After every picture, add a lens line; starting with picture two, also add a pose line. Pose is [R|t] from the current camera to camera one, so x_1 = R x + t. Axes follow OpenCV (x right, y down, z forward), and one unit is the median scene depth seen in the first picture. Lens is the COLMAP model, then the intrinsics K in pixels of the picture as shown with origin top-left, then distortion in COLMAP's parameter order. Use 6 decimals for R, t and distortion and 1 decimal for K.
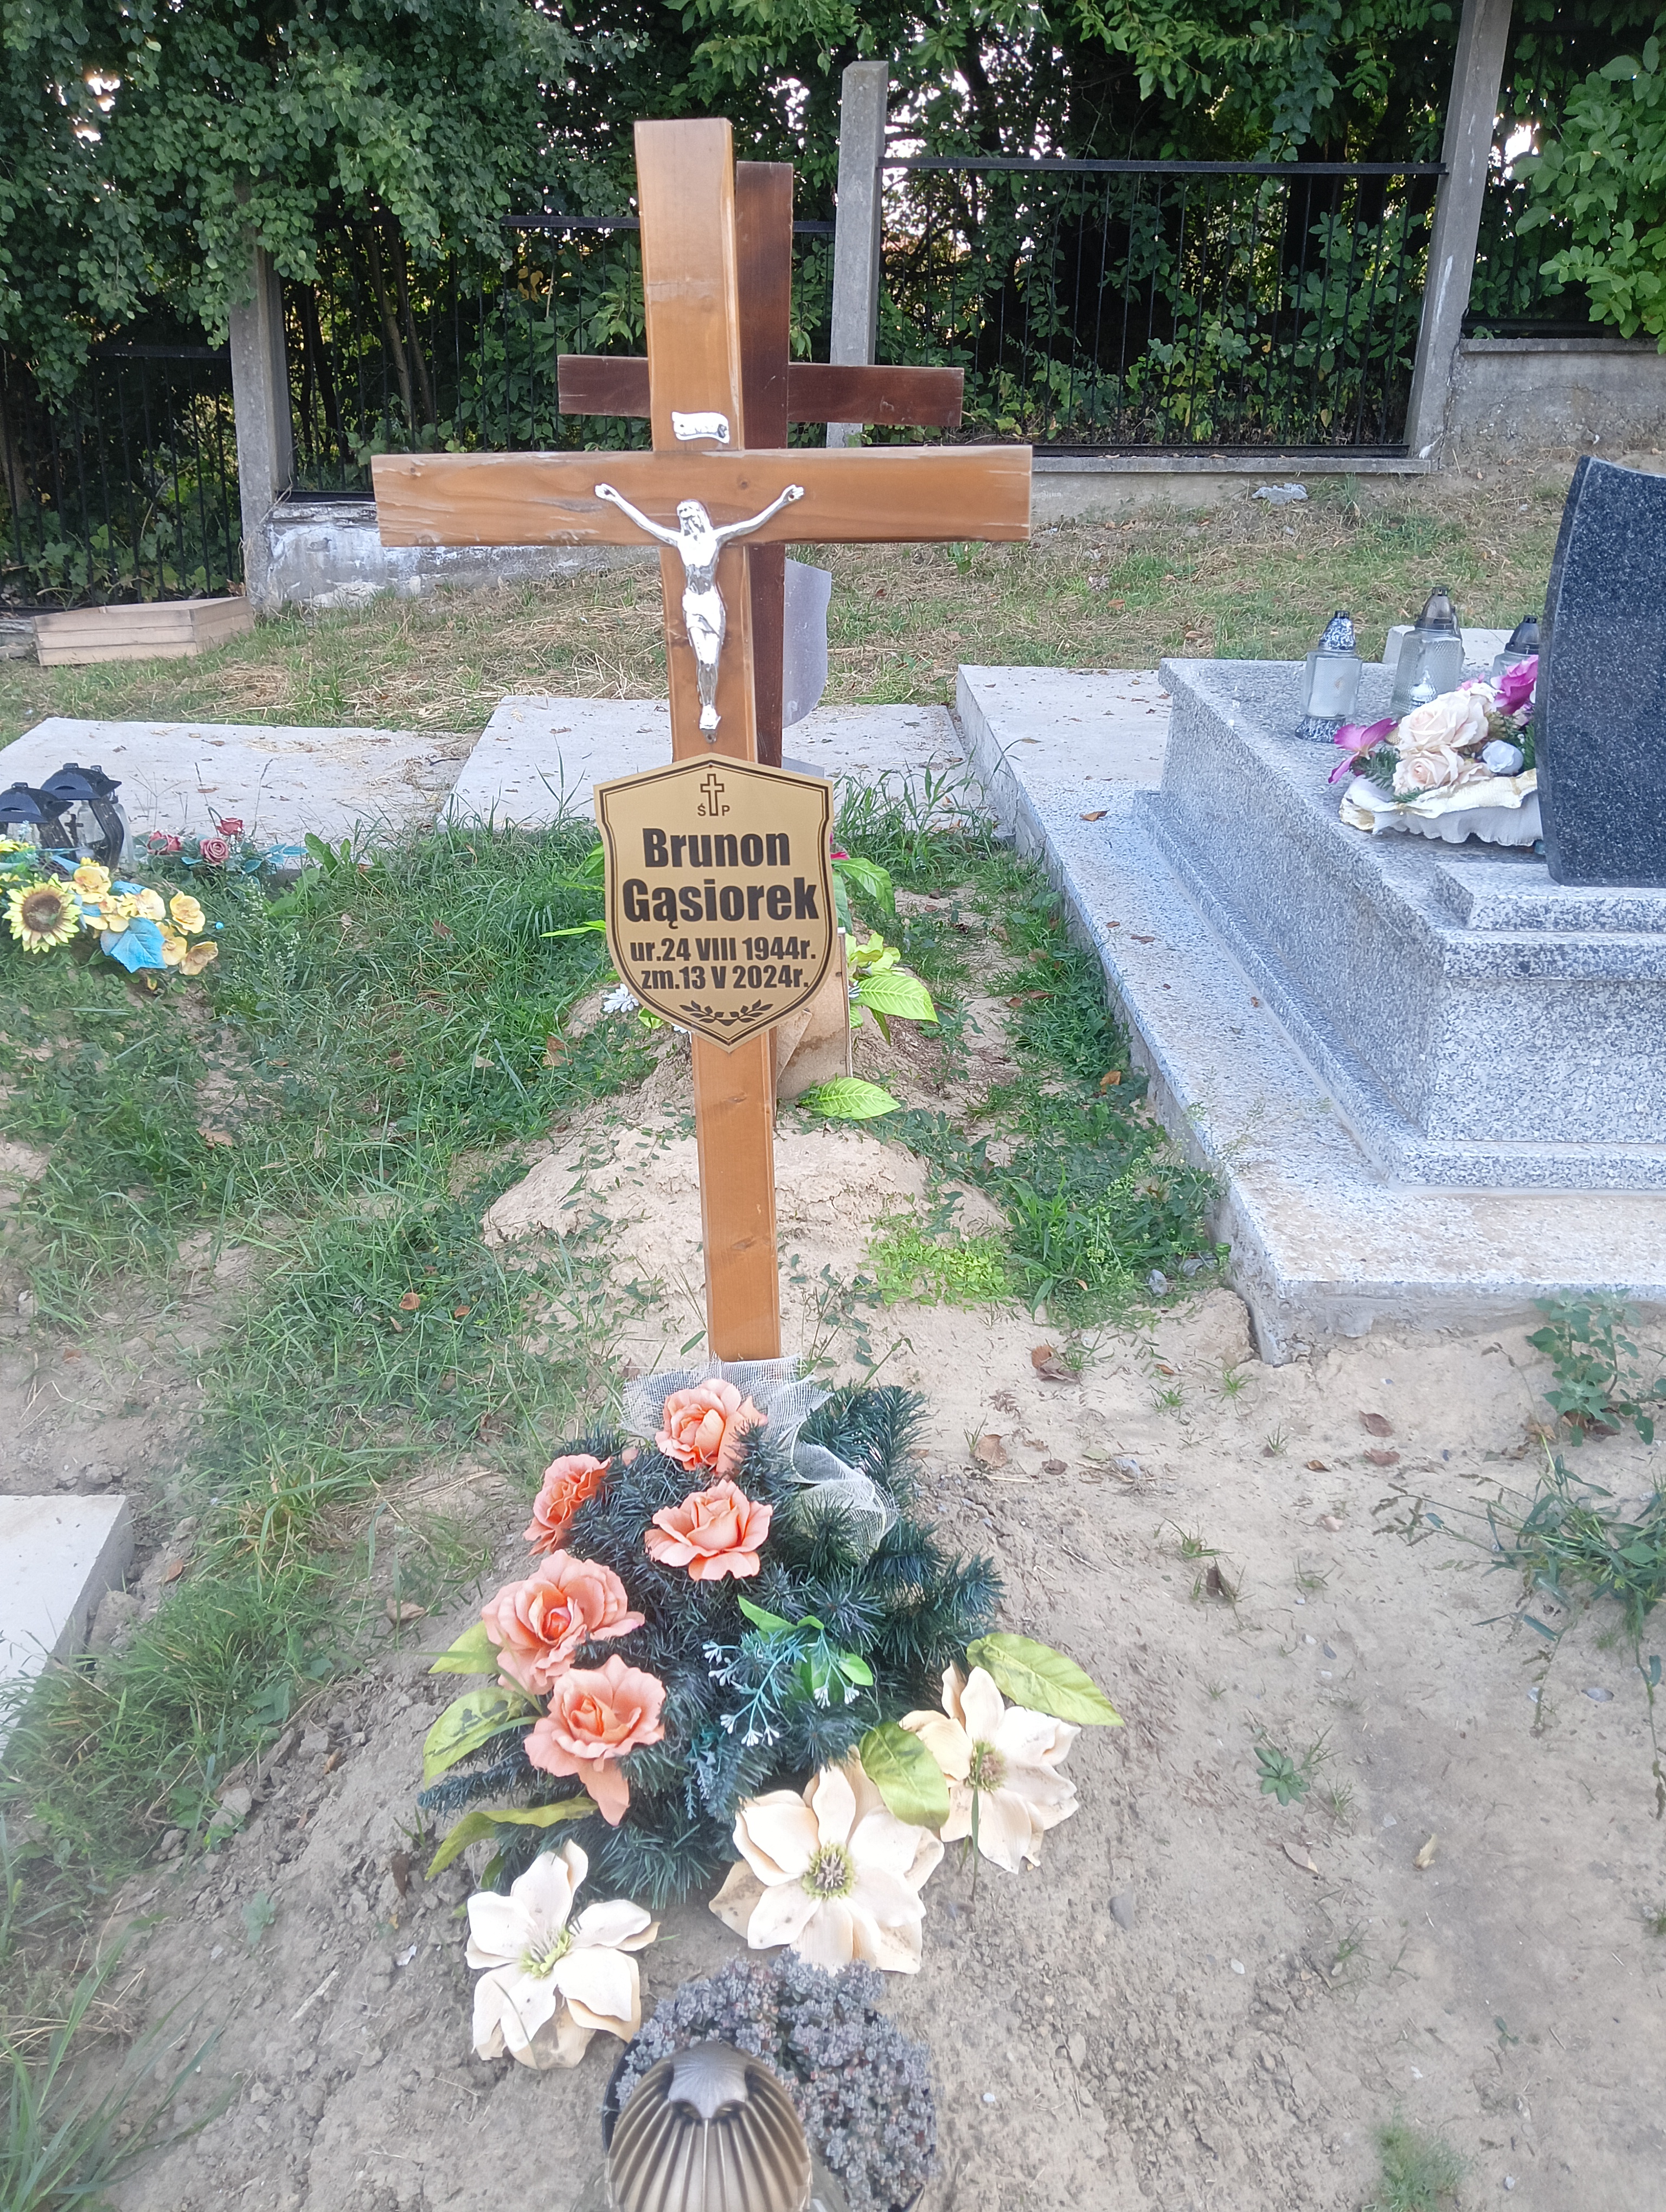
lens RADIAL K [[1780.5, 0, 828.4], [0, 1780.5, 1130.1], [0, 0, 1]] dist [0.110031, -0.207789]
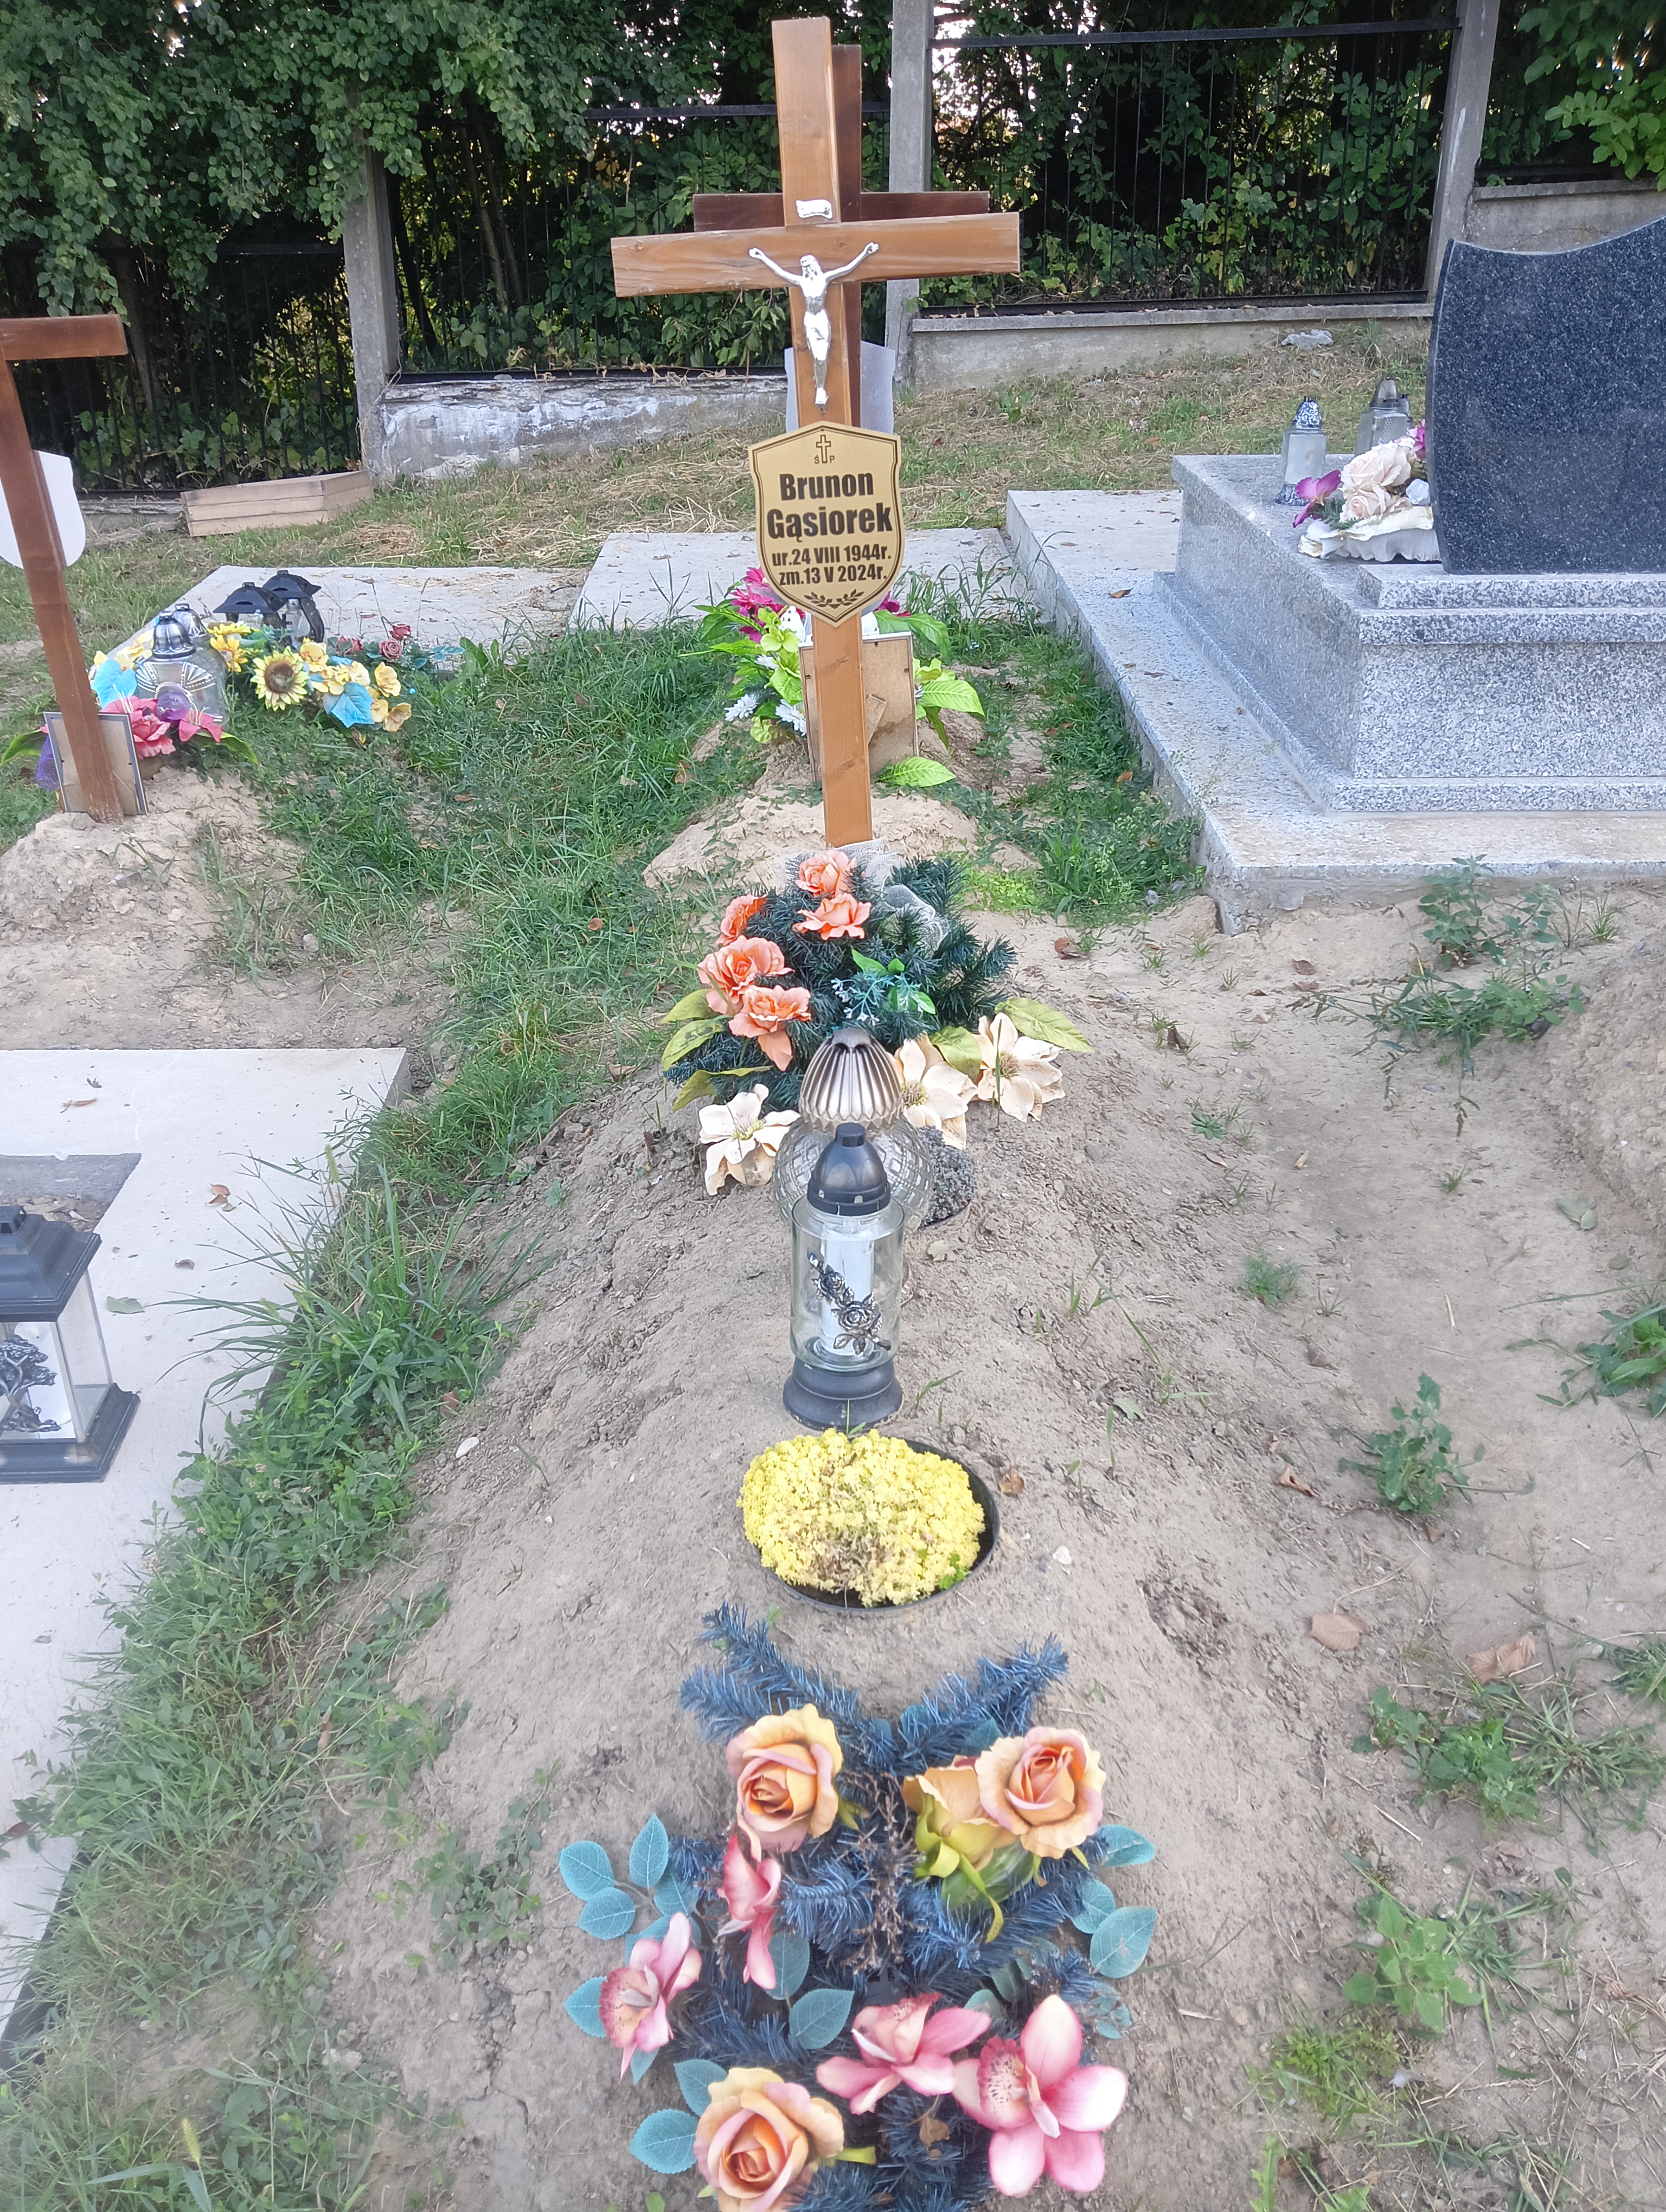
lens RADIAL K [[1772.5, 0, 831.2], [0, 1772.5, 1117.0], [0, 0, 1]] dist [0.089193, -0.165643]
pose [[0.998955, -0.021504, -0.040339, -0.001392], [0.023313, 0.998718, 0.044931, 0.065671], [0.039321, -0.045824, 0.998175, -0.120021]]
